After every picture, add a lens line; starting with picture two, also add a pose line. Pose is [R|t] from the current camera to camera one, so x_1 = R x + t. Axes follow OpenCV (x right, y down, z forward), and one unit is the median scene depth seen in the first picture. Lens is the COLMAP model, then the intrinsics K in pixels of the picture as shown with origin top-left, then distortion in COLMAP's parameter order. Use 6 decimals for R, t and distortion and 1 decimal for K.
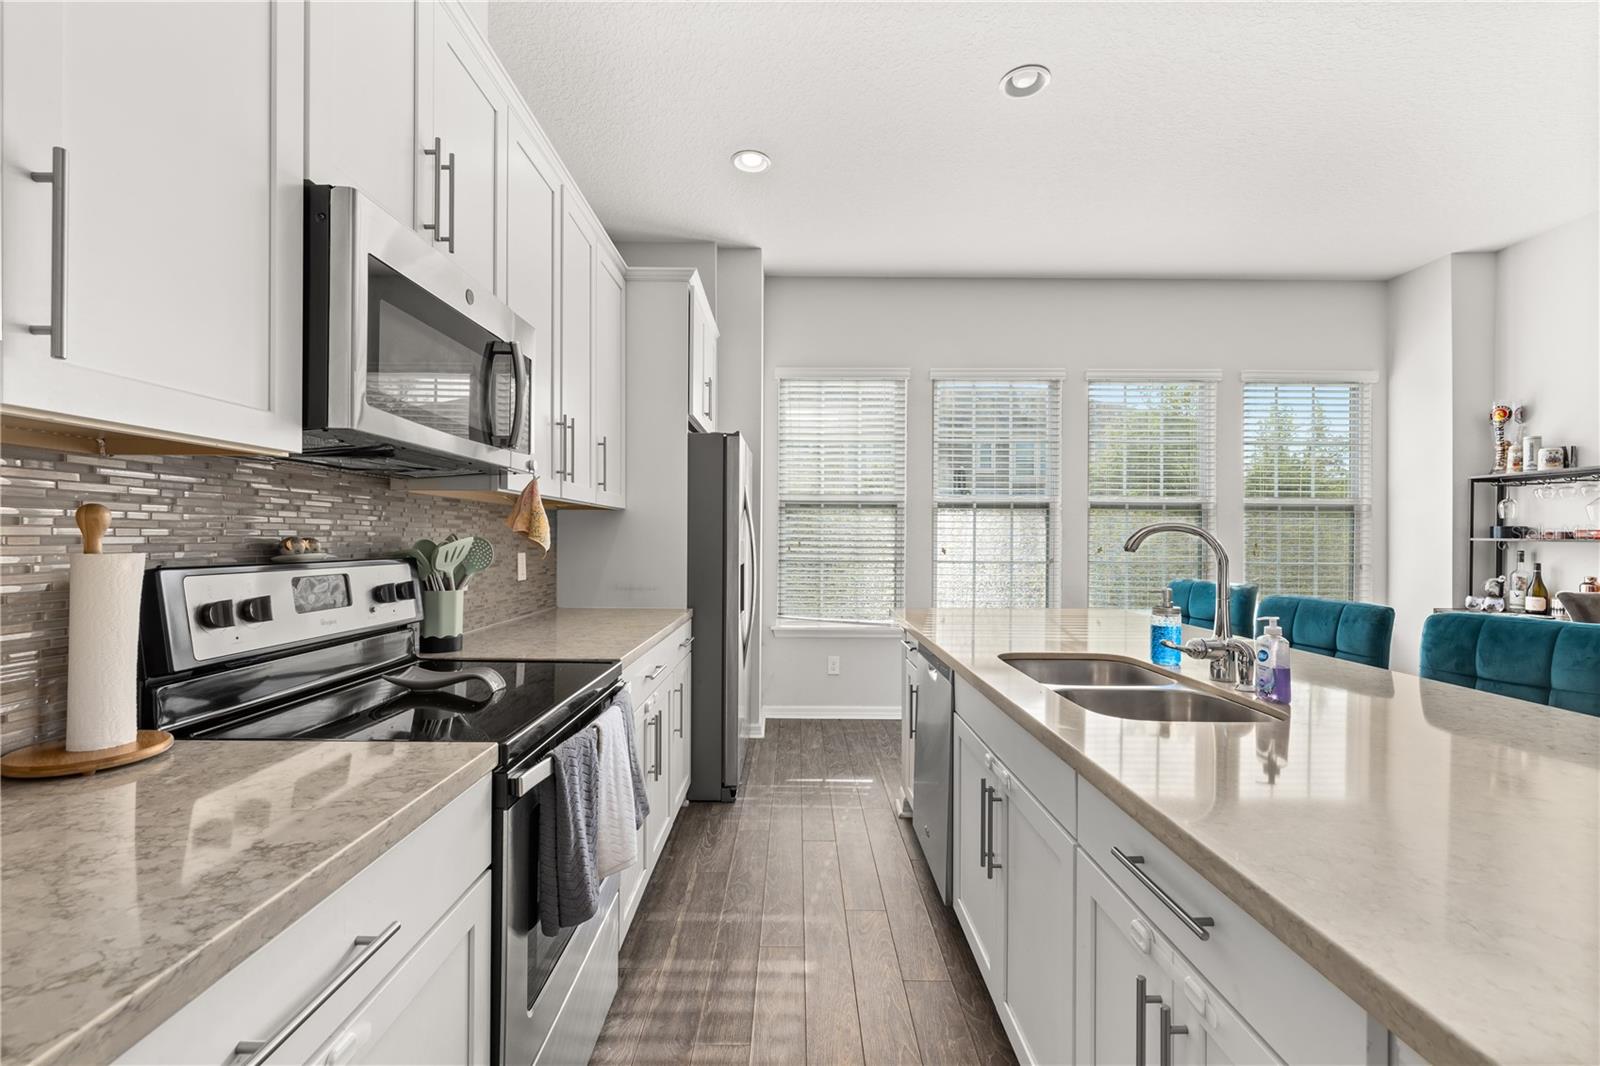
lens RADIAL K [[679.5, 0, 796.4], [0, 679.5, 539.5], [0, 0, 1]] dist [0.001451, 0.000198]
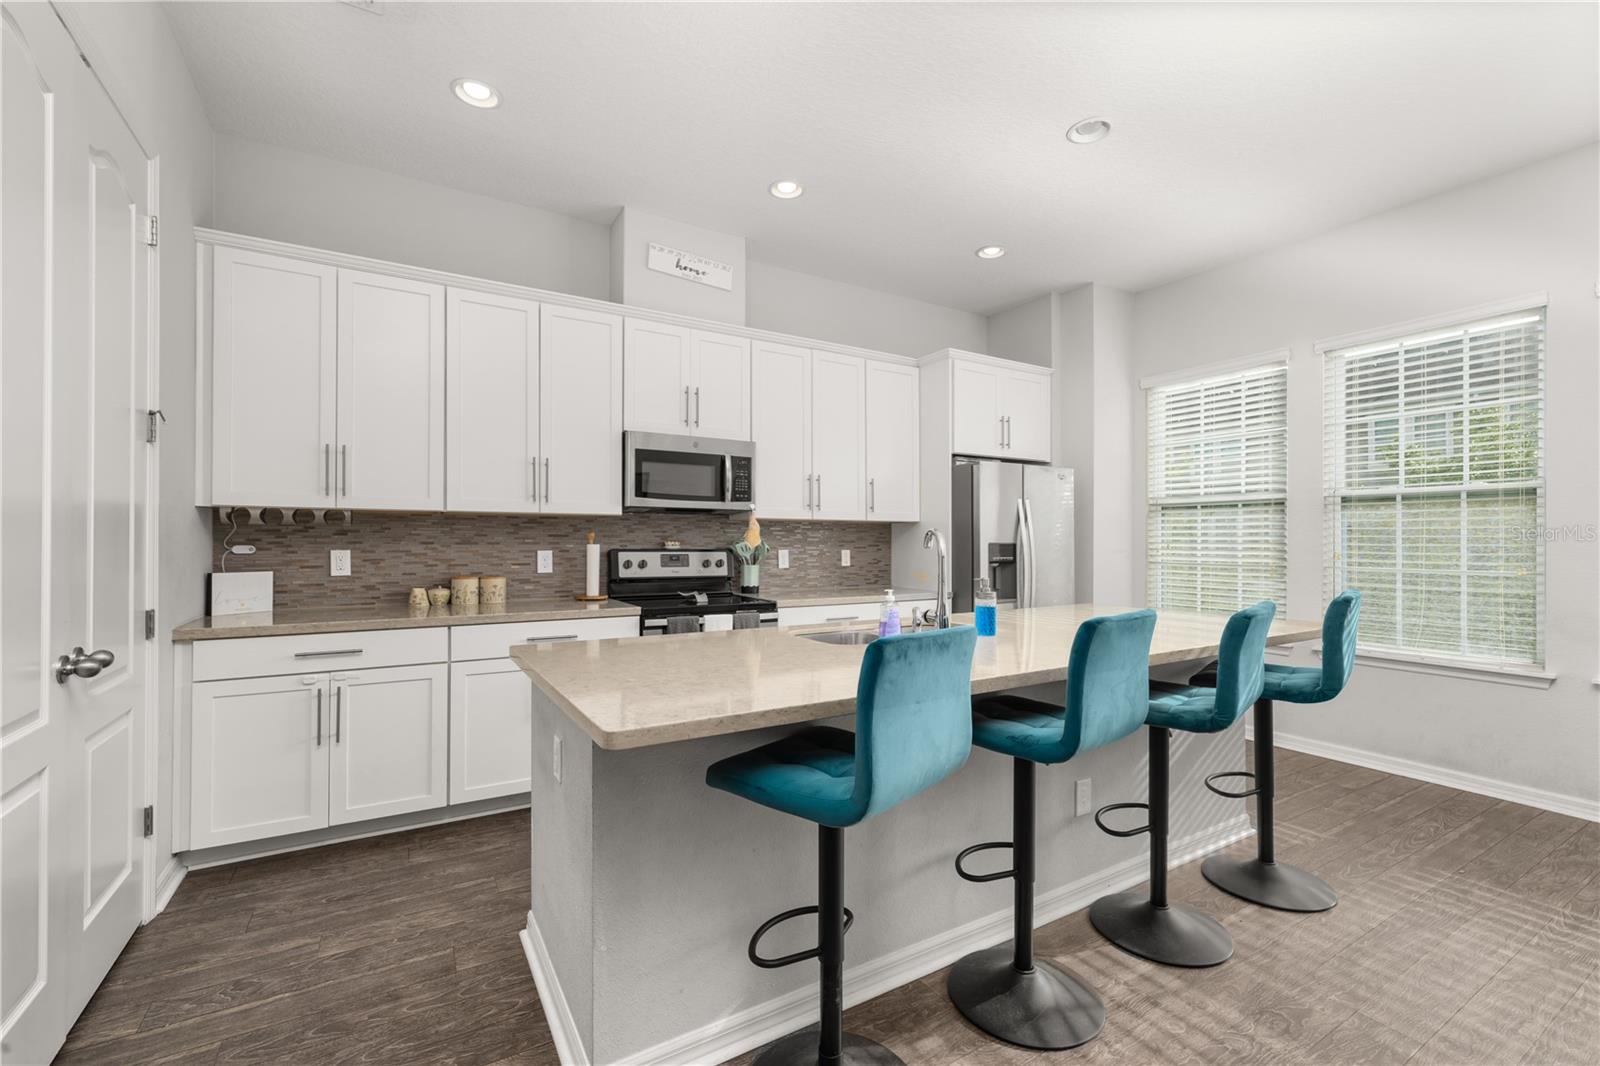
lens RADIAL K [[679.5, 0, 799.5], [0, 679.5, 539.9], [0, 0, 1]] dist [0.001451, 0.000198]
pose [[0.518667, -0.008076, -0.854938, 1.027321], [-0.000753, 0.999951, -0.009903, 0.011744], [0.854976, 0.005780, 0.518635, 0.011958]]
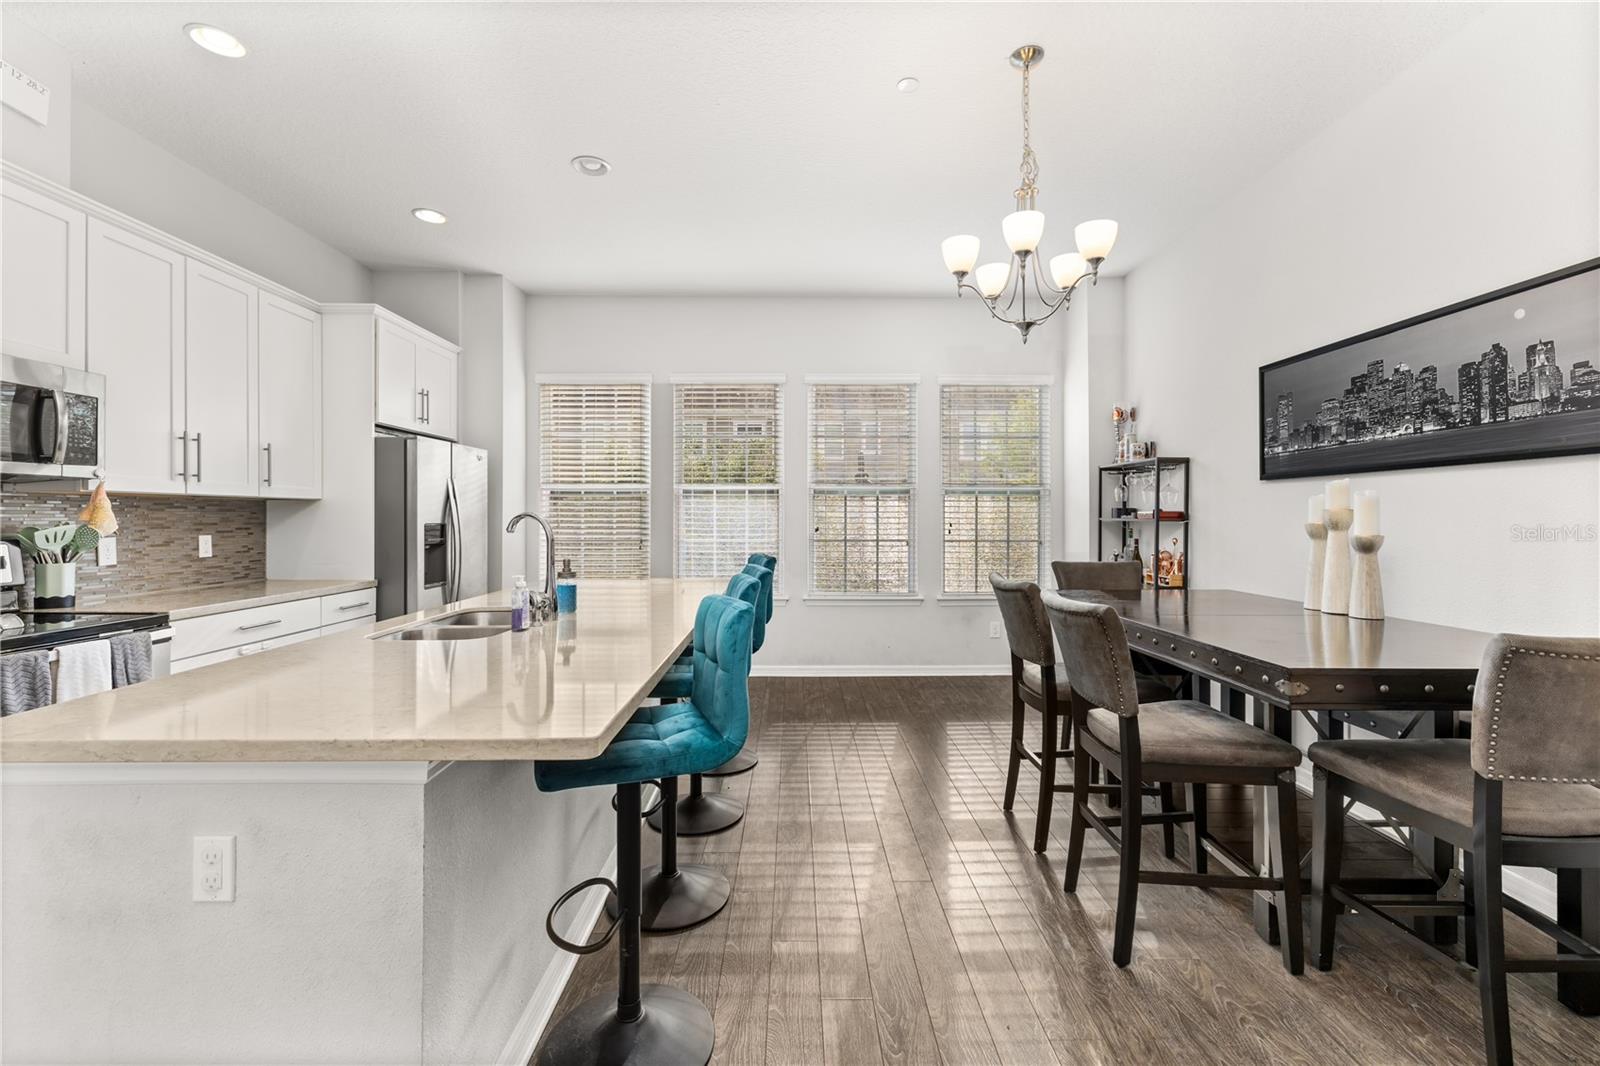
lens RADIAL K [[679.5, 0, 804.0], [0, 679.5, 517.1], [0, 0, 1]] dist [0.001451, 0.000198]
pose [[0.999872, -0.005870, 0.014888, 0.707515], [0.005924, 0.999976, -0.003574, -0.003300], [-0.014866, 0.003662, 0.999883, -0.287854]]
